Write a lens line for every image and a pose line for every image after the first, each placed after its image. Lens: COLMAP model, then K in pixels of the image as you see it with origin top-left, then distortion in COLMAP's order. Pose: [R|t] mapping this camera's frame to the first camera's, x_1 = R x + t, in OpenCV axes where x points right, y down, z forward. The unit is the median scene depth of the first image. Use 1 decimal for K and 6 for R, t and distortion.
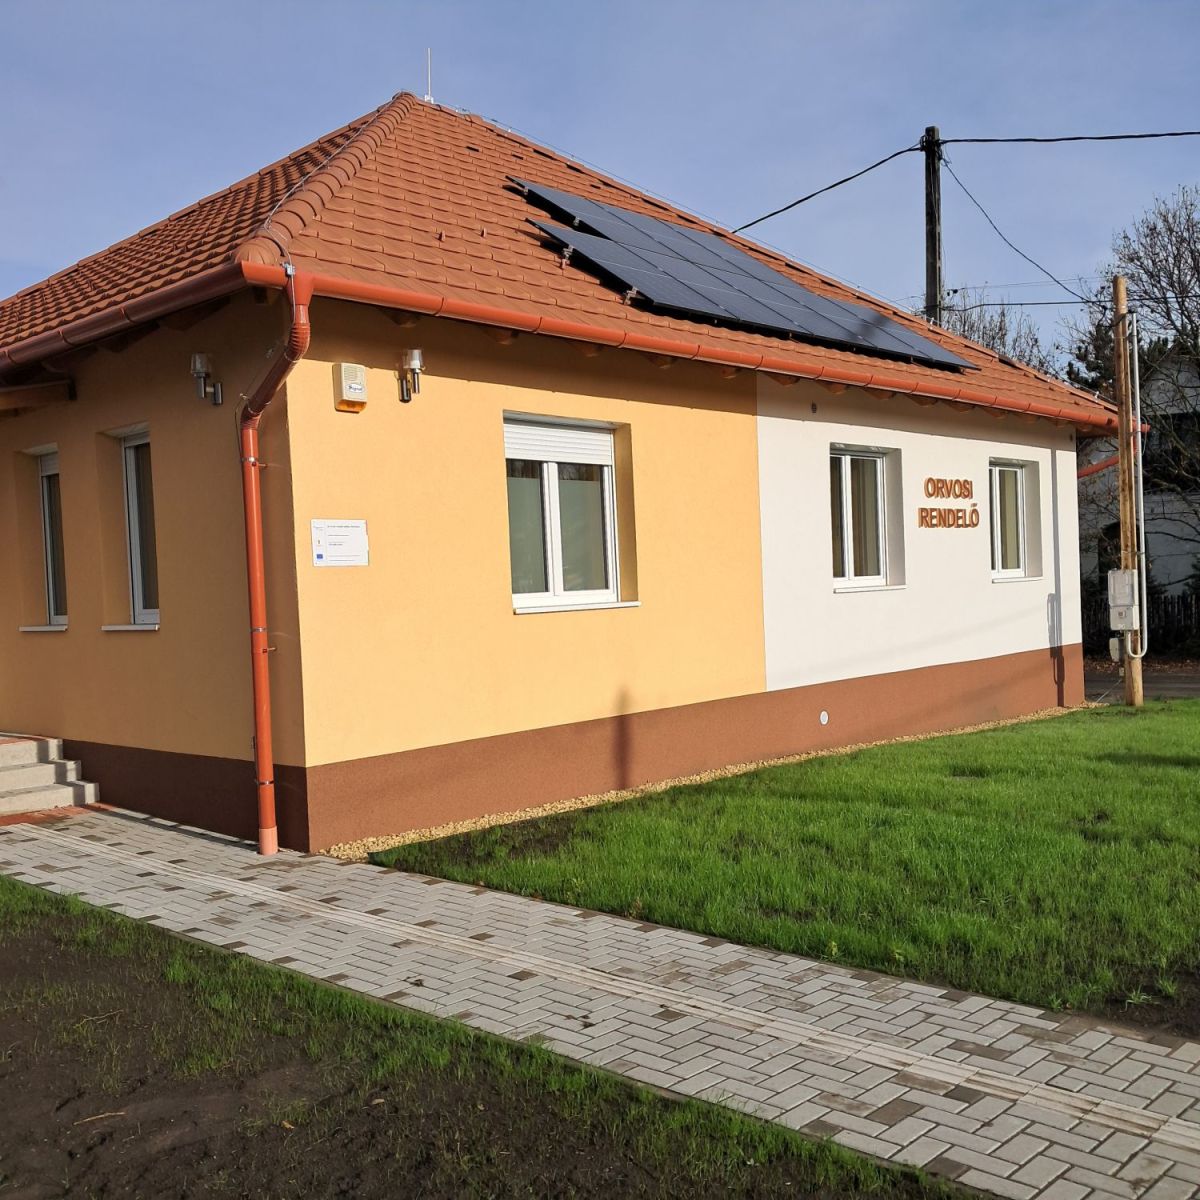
lens RADIAL K [[1236.6, 0, 630.3], [0, 1236.6, 643.7], [0, 0, 1]] dist [0.251320, -0.847639]
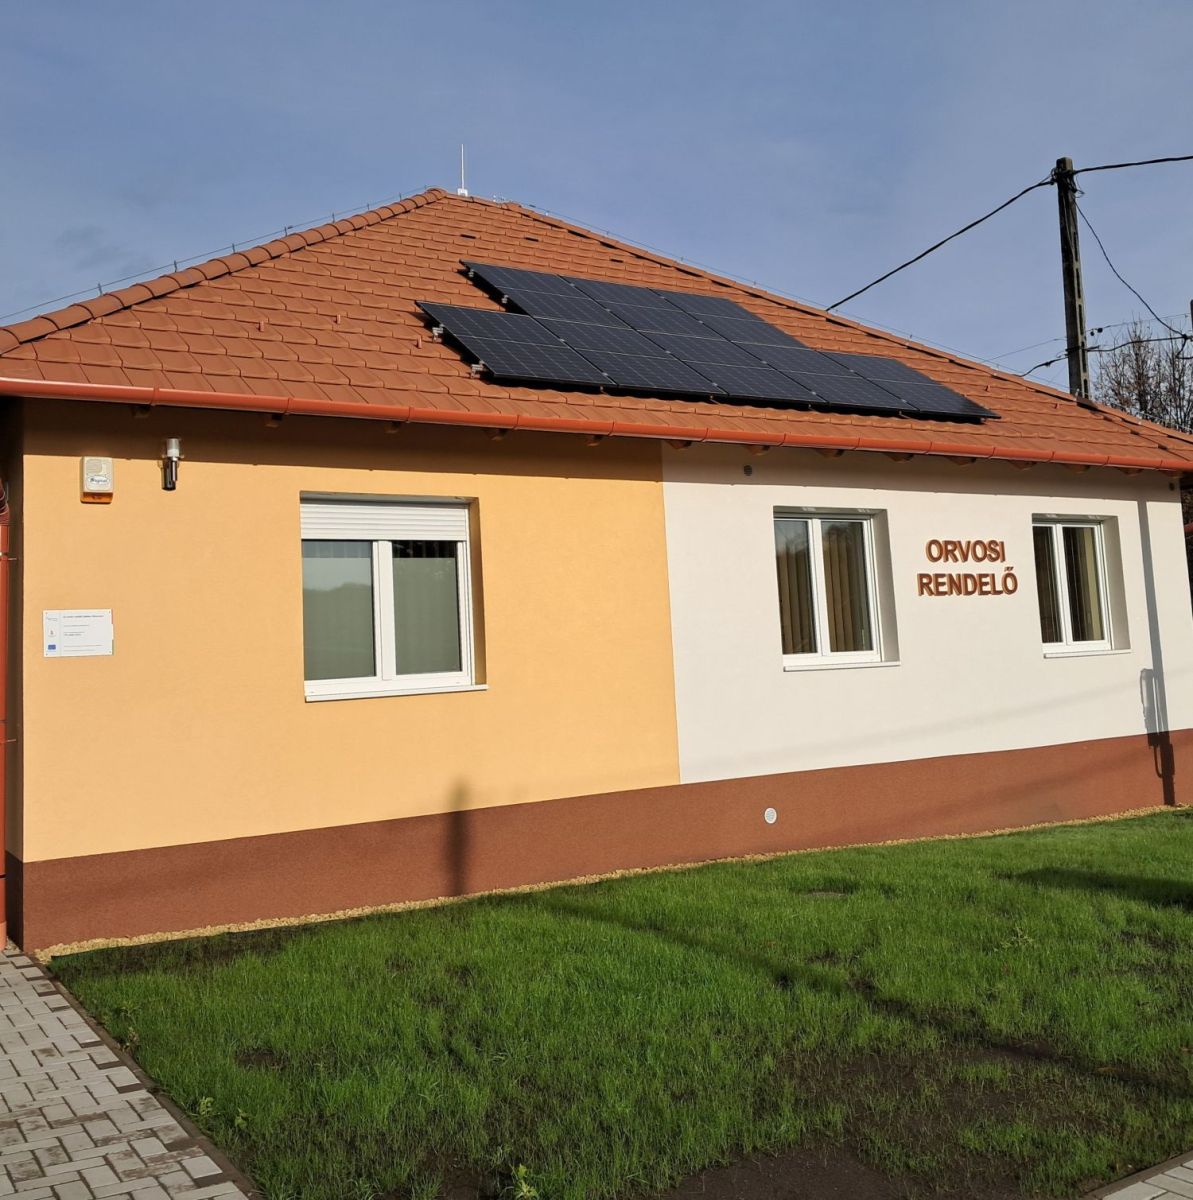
lens RADIAL K [[1267.8, 0, 598.0], [0, 1267.8, 544.3], [0, 0, 1]] dist [0.117673, -0.286688]
pose [[0.961859, -0.034412, -0.271374, 0.312287], [-0.001921, 0.991182, -0.132495, -0.011196], [0.273540, 0.127963, 0.953311, 0.092526]]
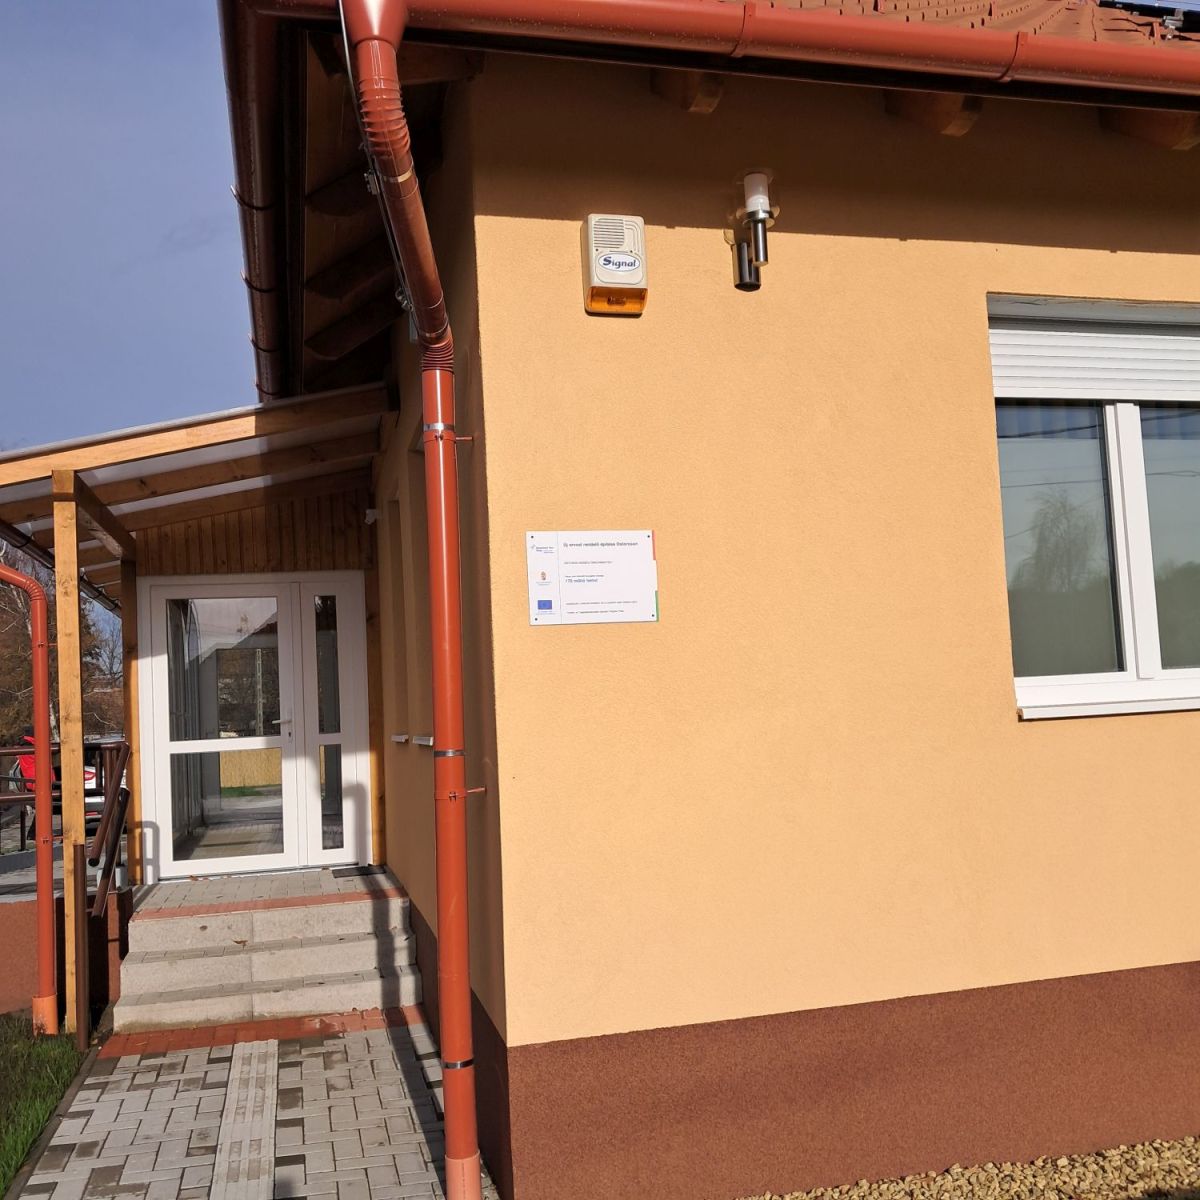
lens RADIAL K [[1267.8, 0, 629.4], [0, 1267.8, 623.7], [0, 0, 1]] dist [0.117673, -0.286688]
pose [[0.844899, -0.040271, -0.533407, 0.031397], [-0.007885, 0.996116, -0.087694, -0.013121], [0.534867, 0.078299, 0.841300, 0.415160]]
